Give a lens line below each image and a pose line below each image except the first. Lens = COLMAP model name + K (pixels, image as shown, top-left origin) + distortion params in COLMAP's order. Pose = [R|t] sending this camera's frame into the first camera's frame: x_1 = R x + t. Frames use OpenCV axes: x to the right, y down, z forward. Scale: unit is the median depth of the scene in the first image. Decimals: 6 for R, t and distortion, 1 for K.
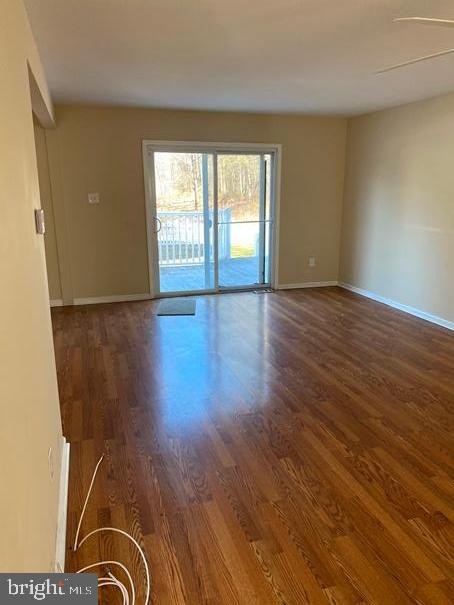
lens RADIAL K [[462.5, 0, 225.9], [0, 462.5, 298.3], [0, 0, 1]] dist [0.015482, -0.000024]
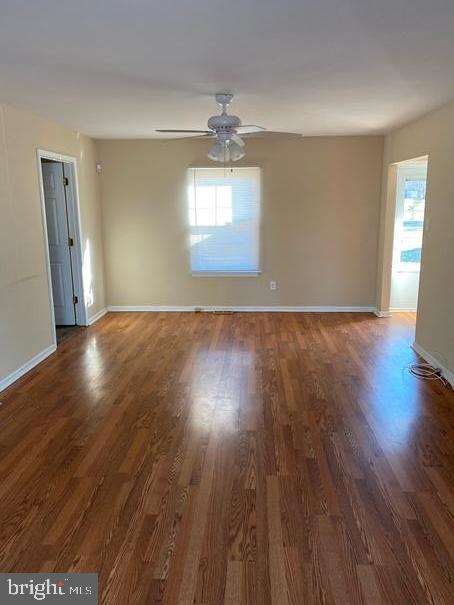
lens RADIAL K [[462.5, 0, 226.7], [0, 462.5, 302.2], [0, 0, 1]] dist [0.015482, -0.000024]
pose [[-0.939310, -0.052761, 0.338988, -0.054506], [0.099805, 0.903341, 0.417151, -0.435533], [-0.328231, 0.425667, -0.843251, 1.760619]]
